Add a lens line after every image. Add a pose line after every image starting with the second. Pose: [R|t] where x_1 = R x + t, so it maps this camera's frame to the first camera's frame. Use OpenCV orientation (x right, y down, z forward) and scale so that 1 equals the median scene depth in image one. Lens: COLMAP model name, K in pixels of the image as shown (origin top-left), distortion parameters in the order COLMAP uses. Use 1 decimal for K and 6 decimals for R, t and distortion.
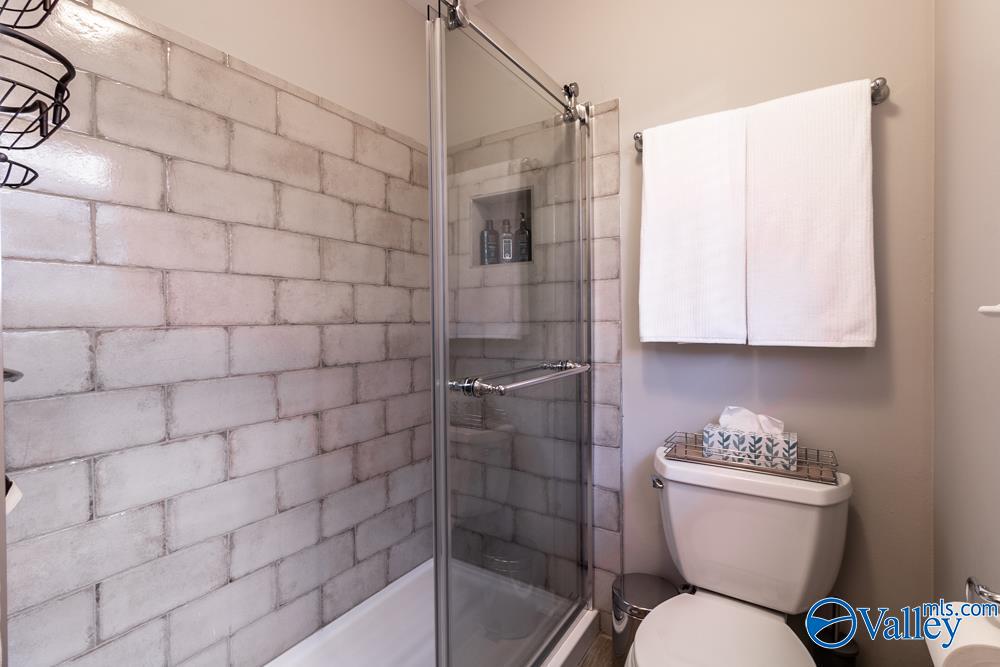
lens RADIAL K [[460.1, 0, 502.4], [0, 460.1, 326.1], [0, 0, 1]] dist [0.000610, 0.001648]
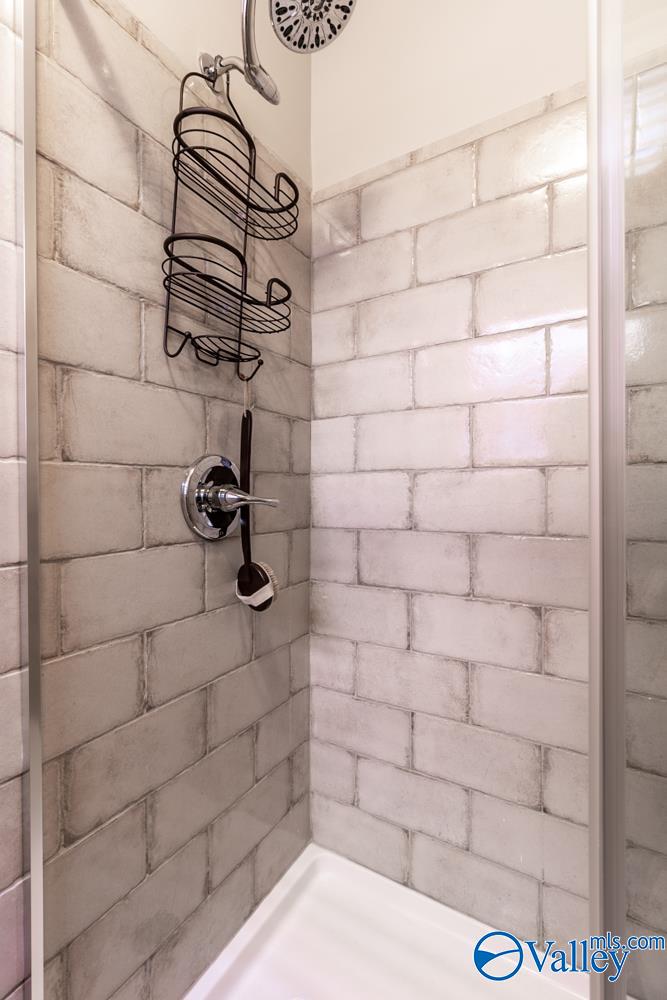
lens RADIAL K [[460.1, 0, 333.7], [0, 460.1, 499.5], [0, 0, 1]] dist [0.000610, 0.001648]
pose [[0.037061, 0.019307, -0.999126, 0.147668], [-0.015892, 0.999698, 0.018728, 0.049300], [0.999187, 0.015184, 0.037357, 0.710607]]
